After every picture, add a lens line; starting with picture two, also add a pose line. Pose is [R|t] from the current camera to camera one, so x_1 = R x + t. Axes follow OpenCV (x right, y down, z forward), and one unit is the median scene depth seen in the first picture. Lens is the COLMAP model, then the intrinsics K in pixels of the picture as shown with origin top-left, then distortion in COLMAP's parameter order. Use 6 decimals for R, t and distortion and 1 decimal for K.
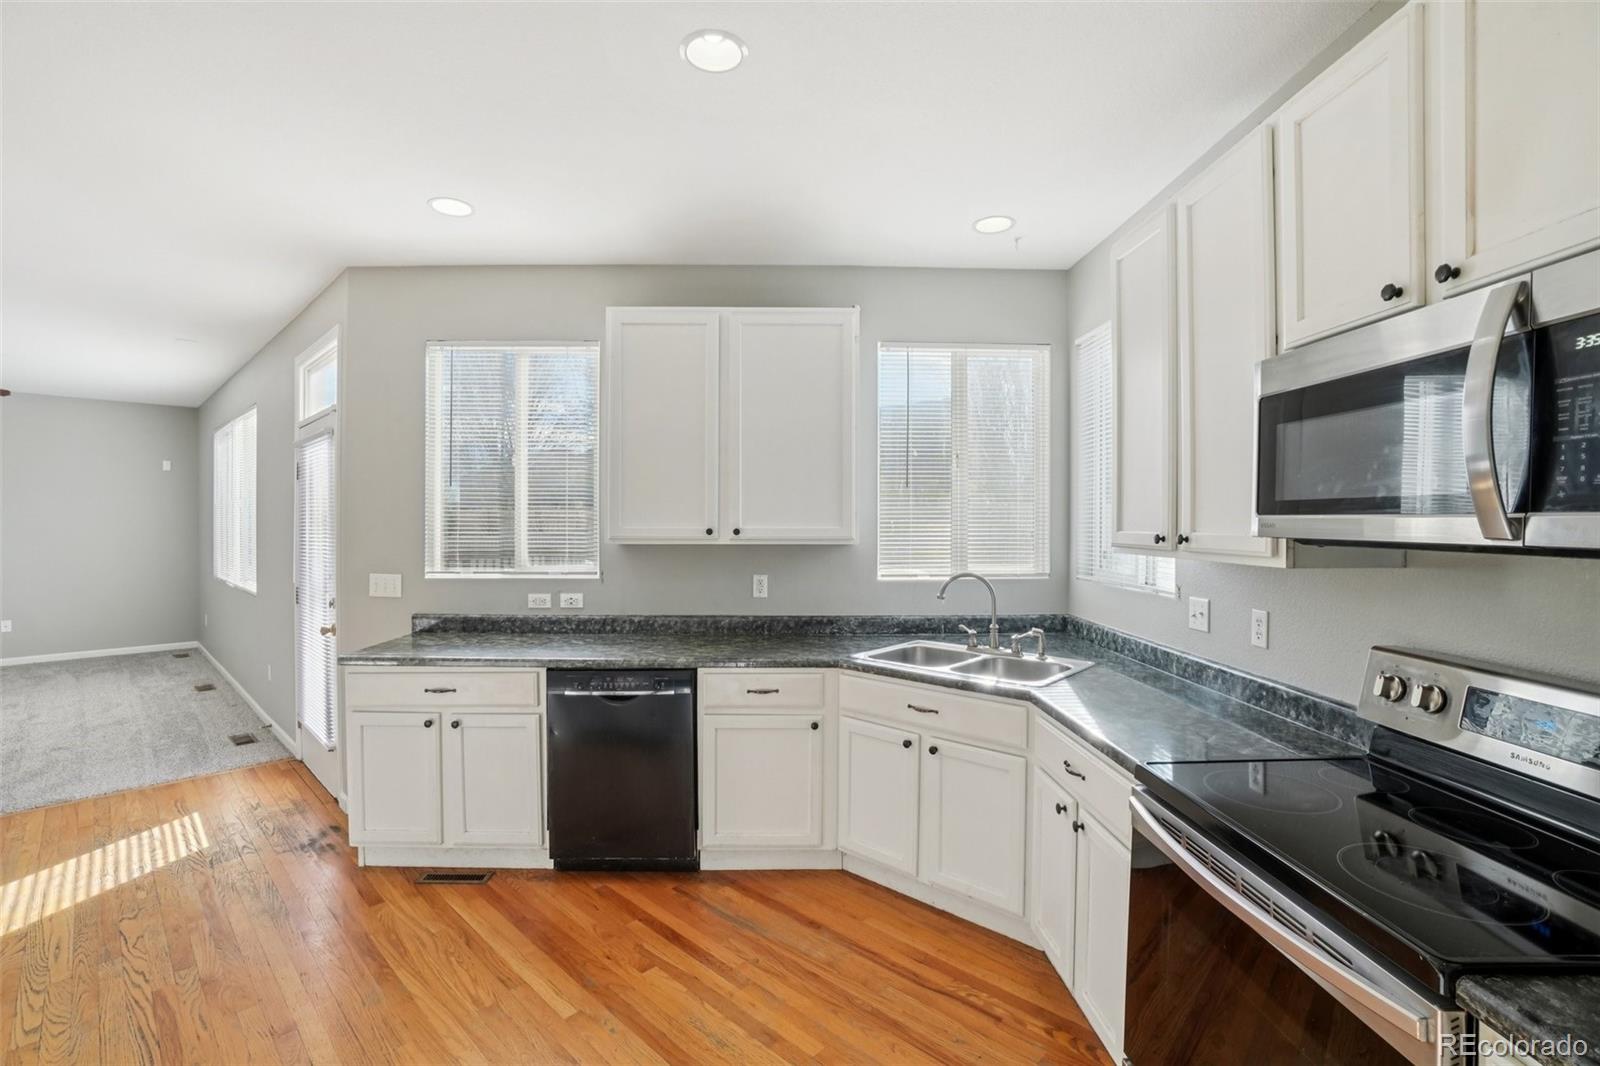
lens RADIAL K [[710.2, 0, 784.6], [0, 710.2, 529.6], [0, 0, 1]] dist [-0.045356, 0.002813]
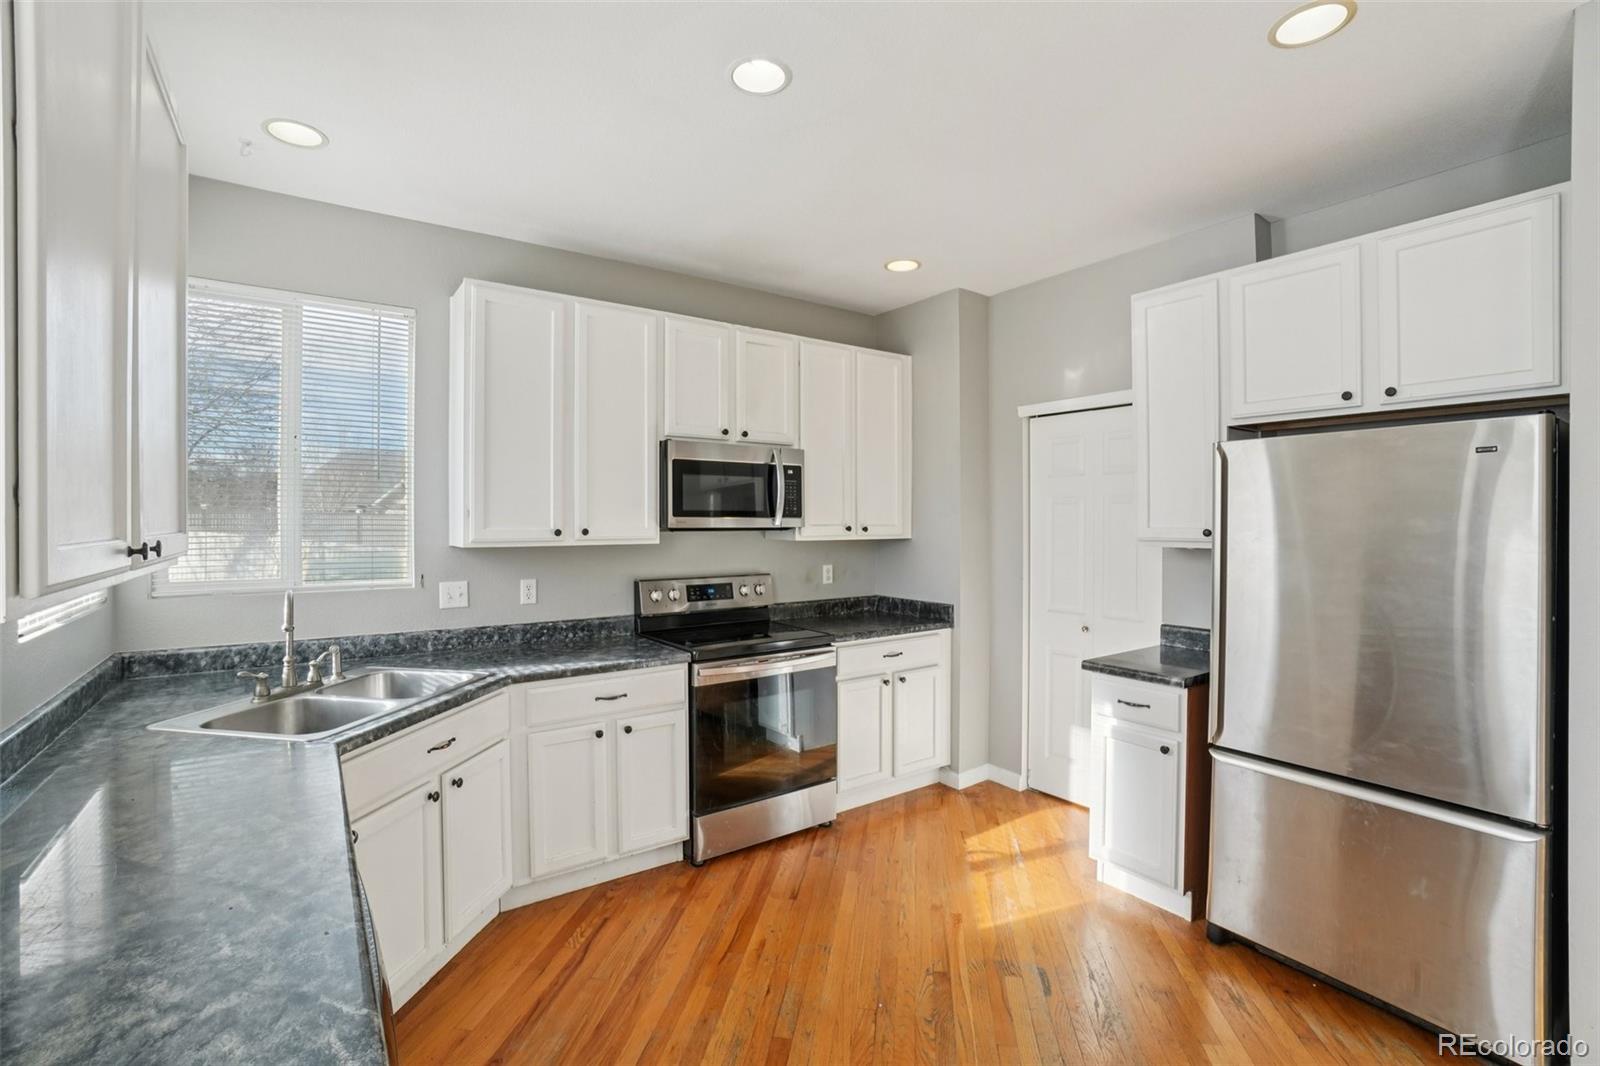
lens RADIAL K [[710.2, 0, 792.1], [0, 710.2, 522.6], [0, 0, 1]] dist [-0.045356, 0.002813]
pose [[-0.566431, -0.001554, 0.824108, -0.579605], [0.008944, 0.999928, 0.008034, -0.008975], [-0.824061, 0.011922, -0.566376, 0.904732]]
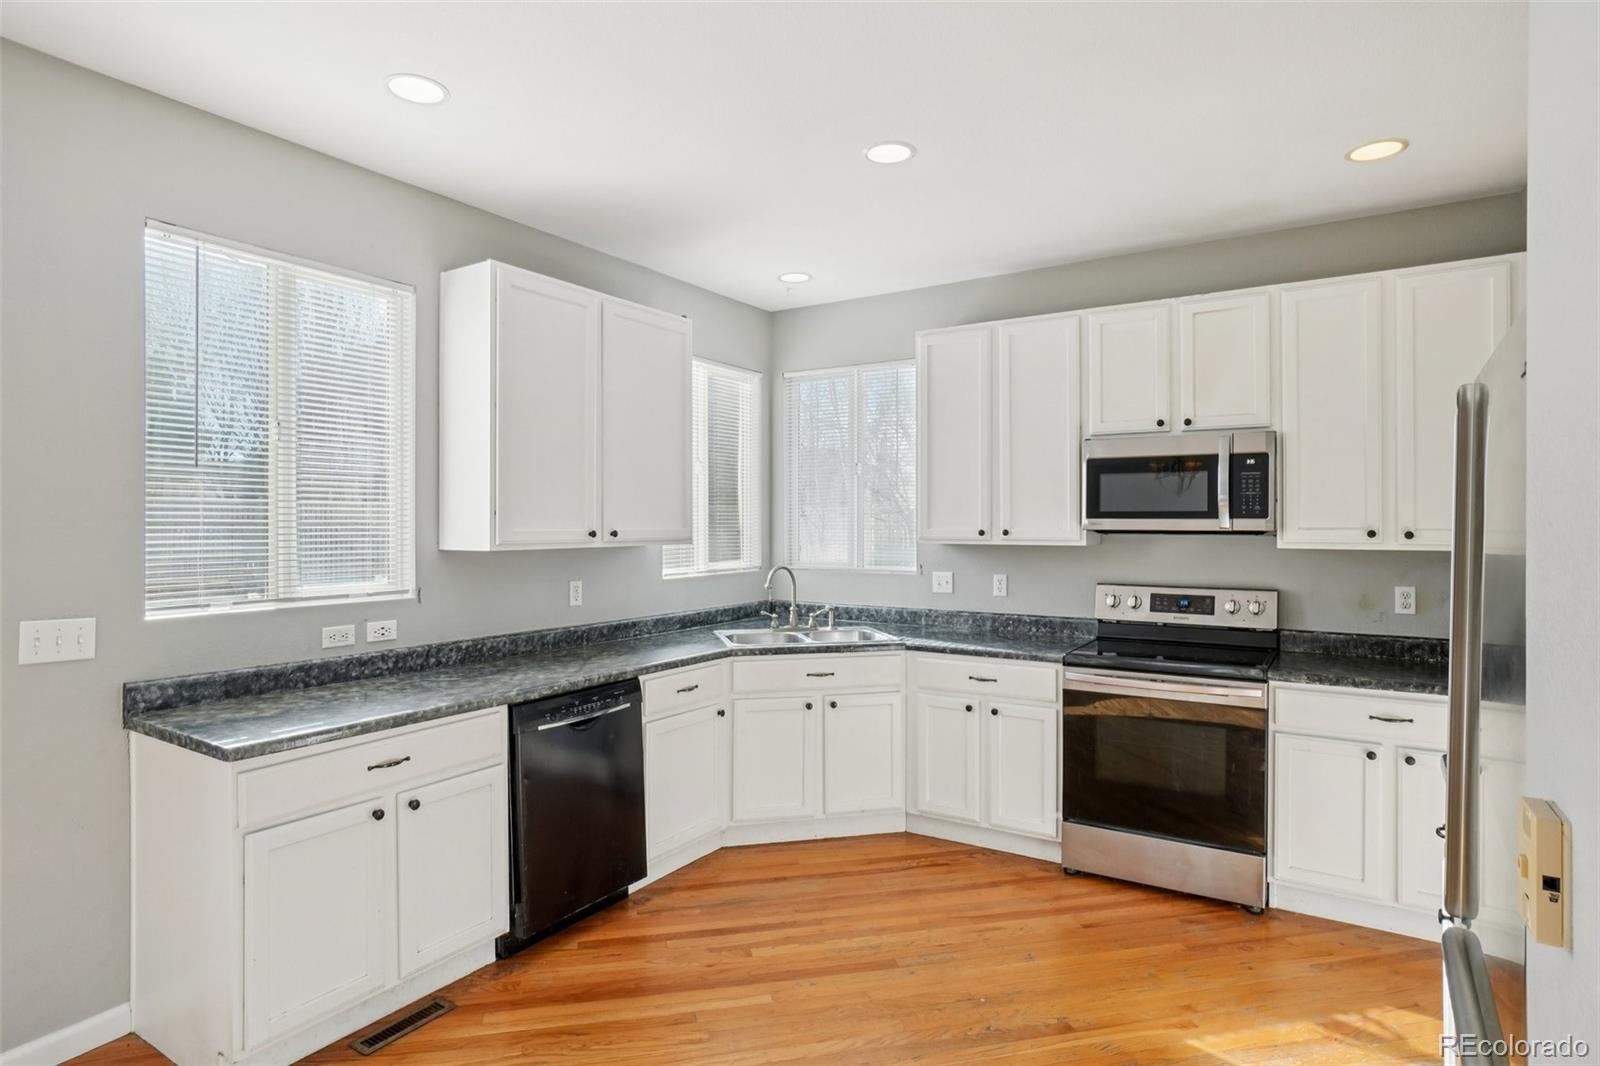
lens RADIAL K [[869.0, 0, 794.2], [0, 869.0, 523.9], [0, 0, 1]] dist [-0.020027, 0.000485]
pose [[0.557266, -0.003576, 0.830327, -0.874685], [0.010167, 0.999945, -0.002517, -0.004203], [-0.830272, 0.009844, 0.557271, 0.155125]]
